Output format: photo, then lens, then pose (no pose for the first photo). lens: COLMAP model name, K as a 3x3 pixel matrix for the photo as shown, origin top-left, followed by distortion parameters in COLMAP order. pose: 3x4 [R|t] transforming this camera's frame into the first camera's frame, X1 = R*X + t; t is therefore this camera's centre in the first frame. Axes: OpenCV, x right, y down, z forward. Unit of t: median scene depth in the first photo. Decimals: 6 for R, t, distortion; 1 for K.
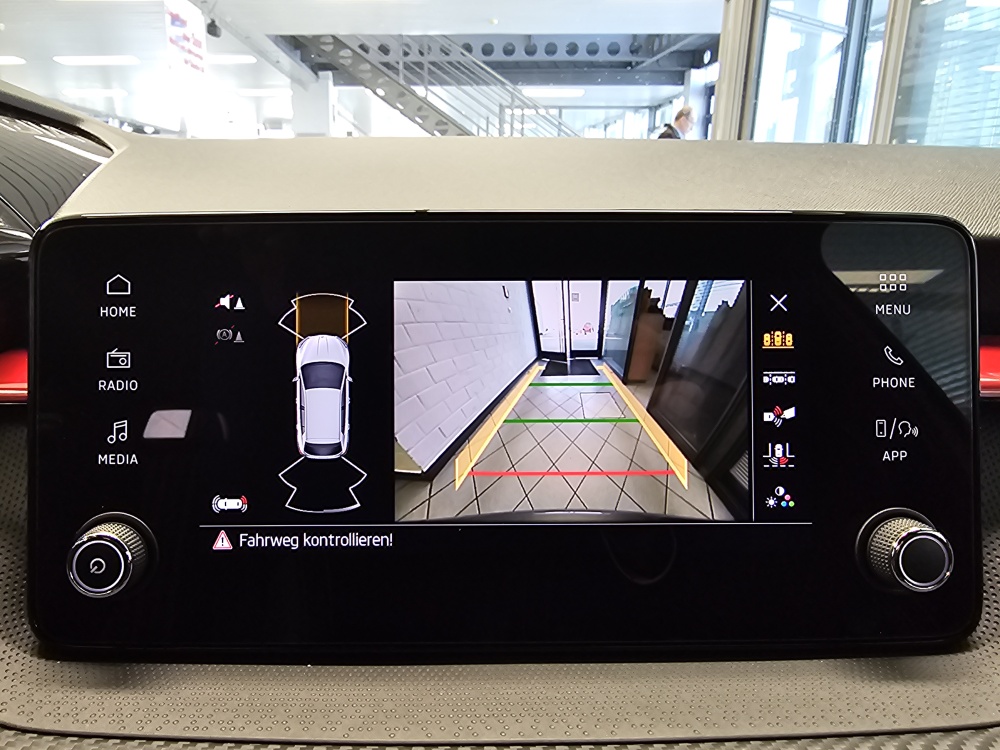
lens RADIAL K [[635.5, 0, 484.0], [0, 635.5, 374.8], [0, 0, 1]] dist [-0.000527, 0.002442]
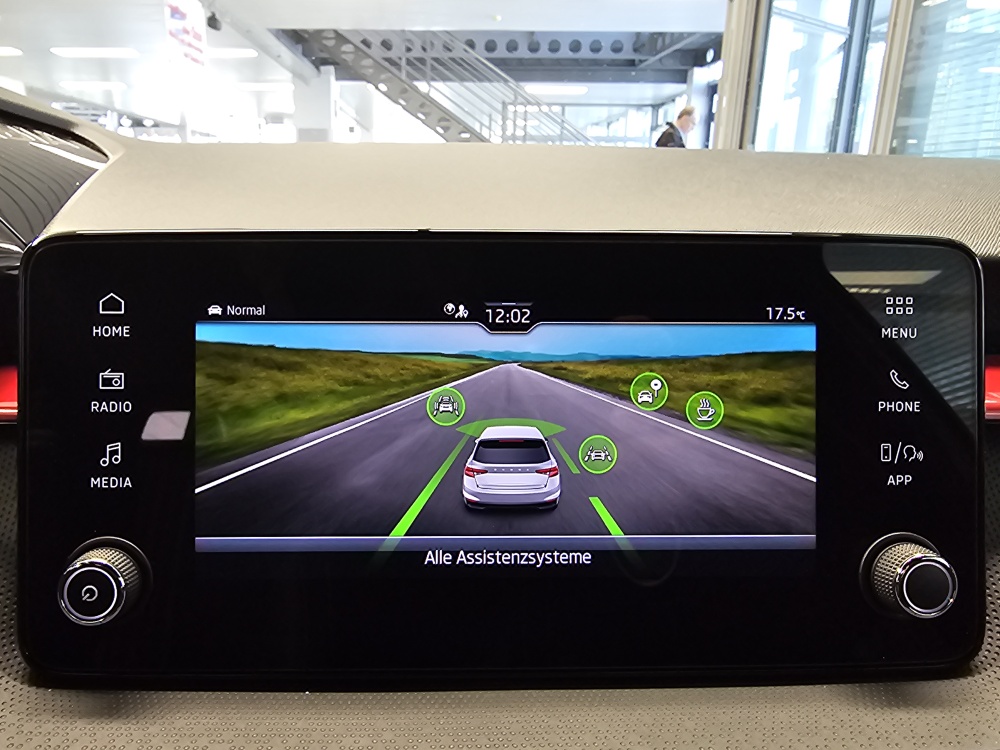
lens RADIAL K [[633.8, 0, 493.5], [0, 633.8, 376.0], [0, 0, 1]] dist [0.004184, -0.001252]
pose [[0.999911, 0.004376, 0.012565, -0.000149], [-0.004479, 0.999957, 0.008176, -0.005707], [-0.012529, -0.008232, 0.999888, 0.002500]]
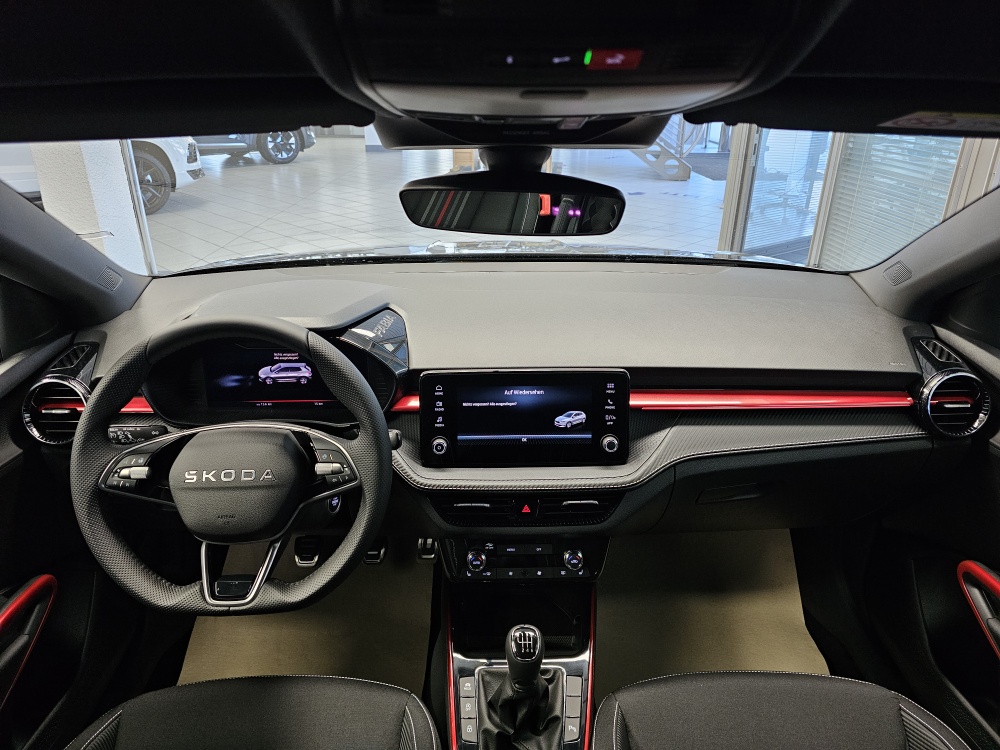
lens RADIAL K [[679.3, 0, 509.3], [0, 679.3, 372.4], [0, 0, 1]] dist [0.057687, -0.070259]
pose [[0.999970, -0.005857, 0.005024, -0.013352], [0.004891, 0.984657, 0.174430, -0.151127], [-0.005969, -0.174400, 0.984657, -0.519652]]
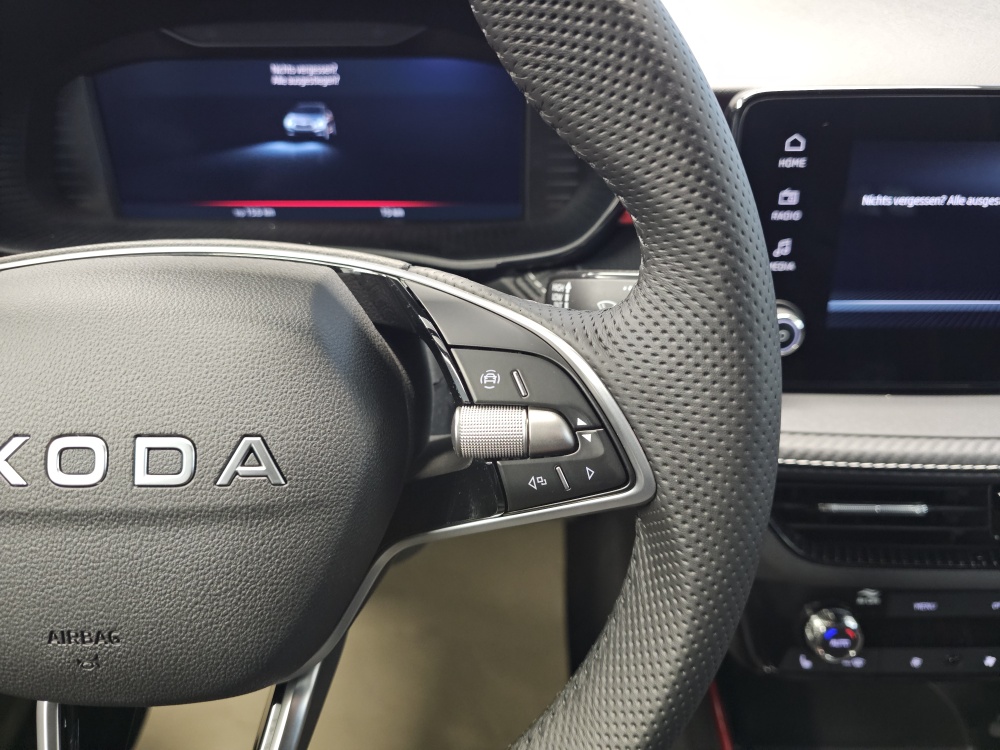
lens RADIAL K [[679.3, 0, 509.3], [0, 679.3, 372.4], [0, 0, 1]] dist [0.057687, -0.070259]
pose [[0.999590, 0.006590, -0.027880, -0.160474], [0.003861, 0.933317, 0.359034, -0.029706], [0.028387, -0.358994, 0.932908, -0.084195]]
